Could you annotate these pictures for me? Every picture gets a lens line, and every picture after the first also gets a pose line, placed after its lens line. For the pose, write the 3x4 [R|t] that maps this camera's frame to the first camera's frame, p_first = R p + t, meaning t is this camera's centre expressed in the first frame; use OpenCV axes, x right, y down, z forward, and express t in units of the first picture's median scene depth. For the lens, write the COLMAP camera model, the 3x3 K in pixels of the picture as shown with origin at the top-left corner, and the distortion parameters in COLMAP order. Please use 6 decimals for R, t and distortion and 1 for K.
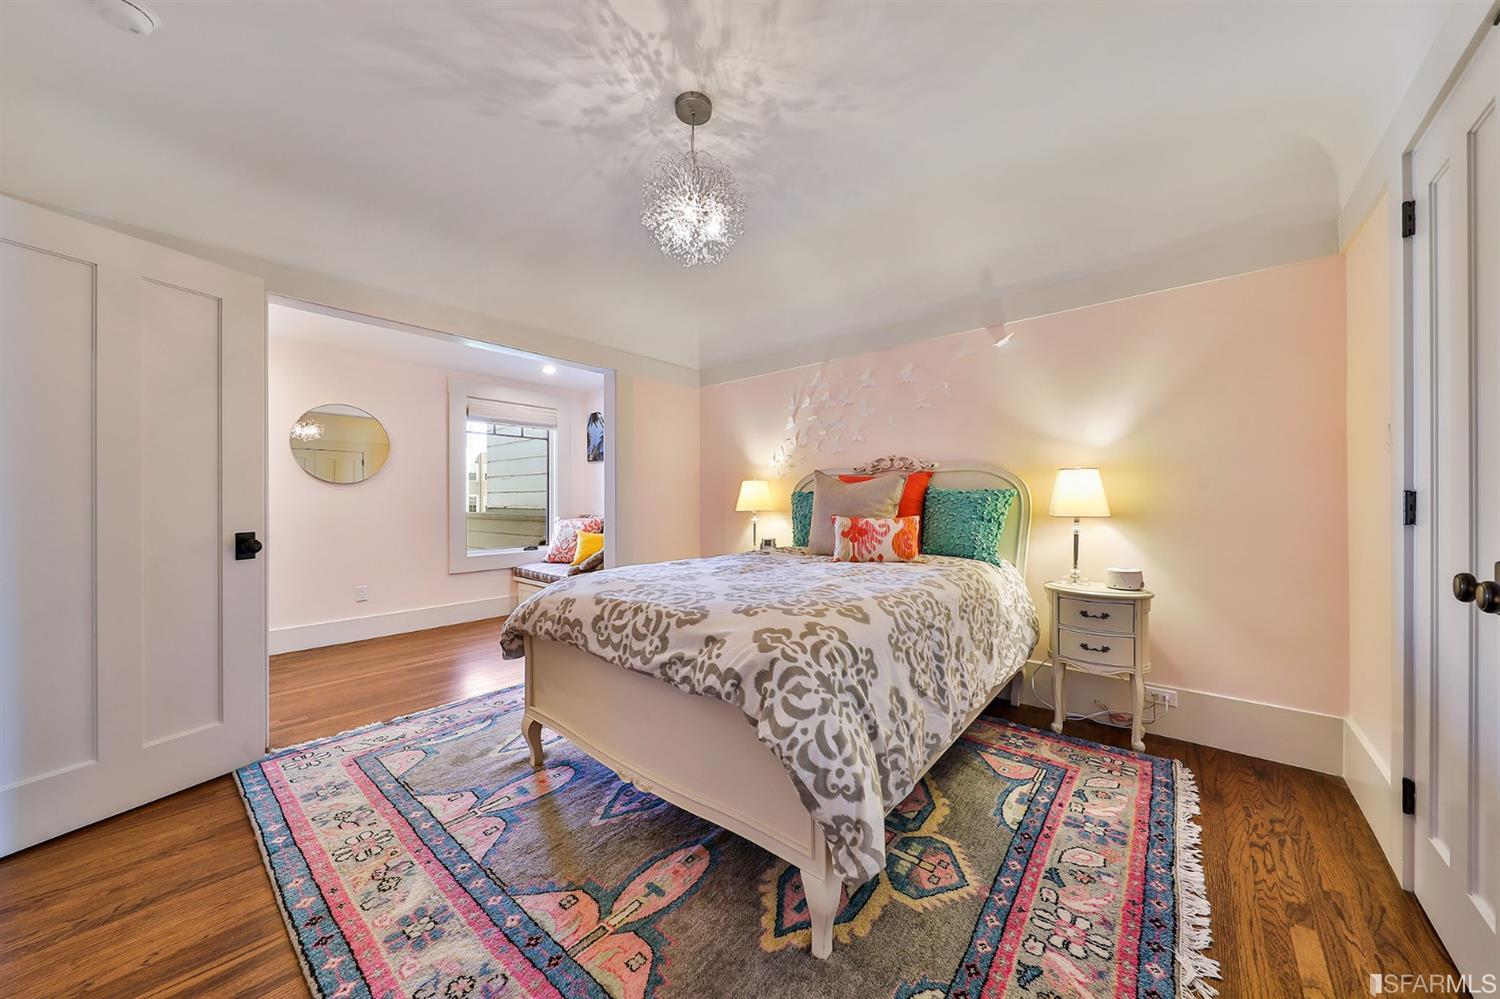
lens RADIAL K [[514.9, 0, 754.7], [0, 514.9, 500.8], [0, 0, 1]] dist [-0.001215, -0.000248]
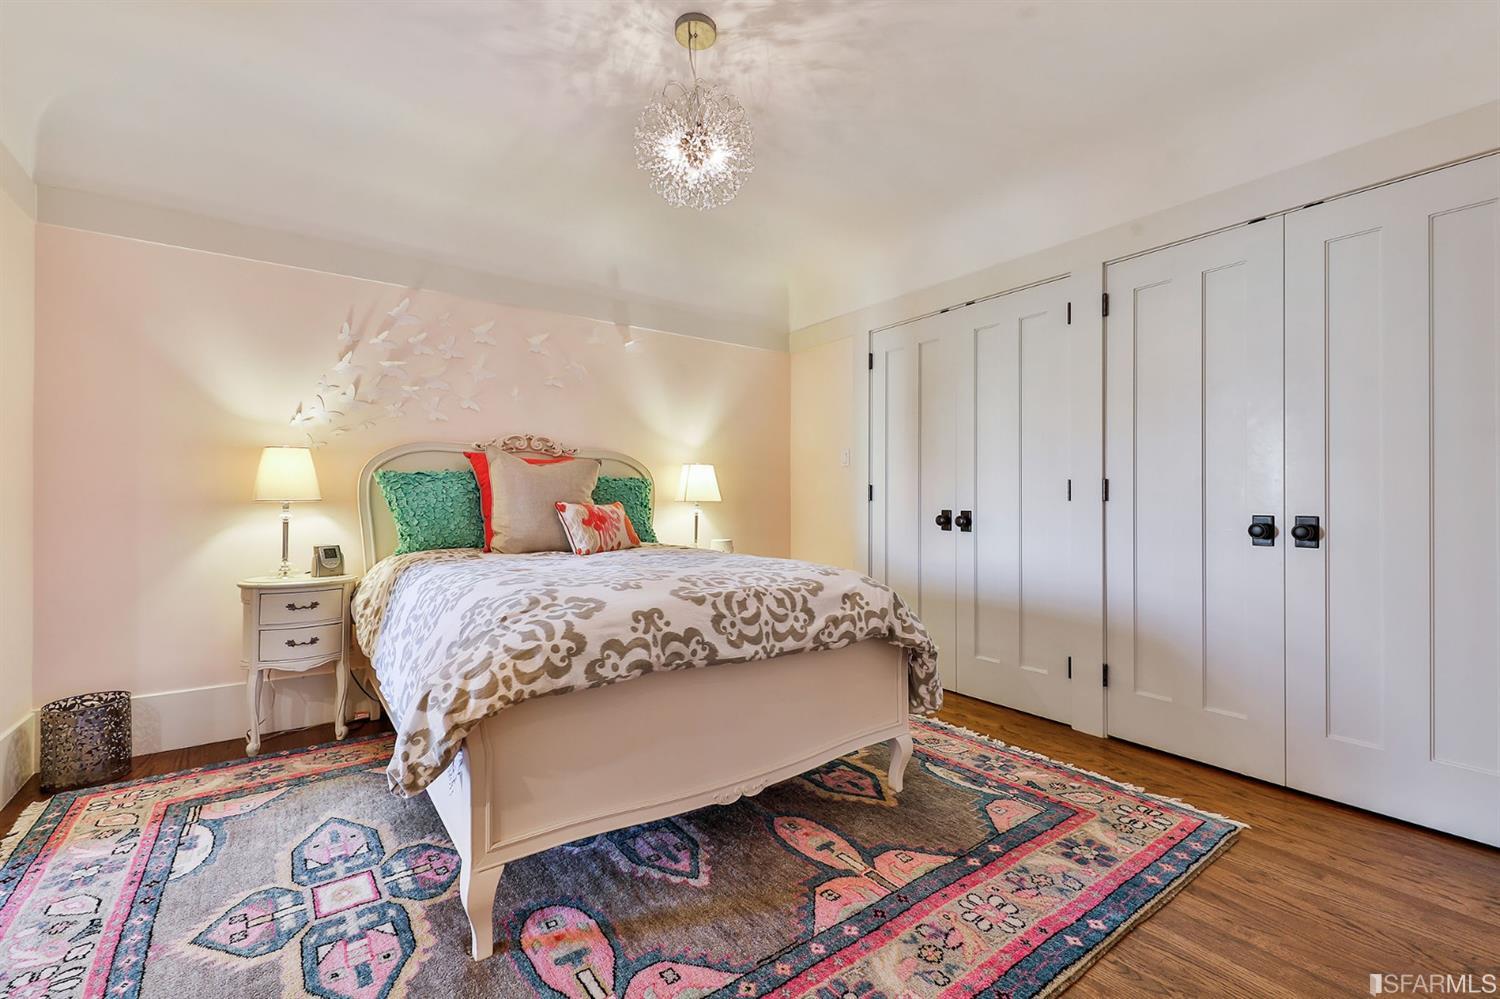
lens RADIAL K [[648.2, 0, 751.5], [0, 648.2, 500.7], [0, 0, 1]] dist [0.001004, 0.000125]
pose [[0.229623, 0.003279, 0.973274, -1.326253], [-0.001782, 0.999994, -0.002948, 0.047985], [-0.973278, -0.001058, 0.229628, 0.737525]]
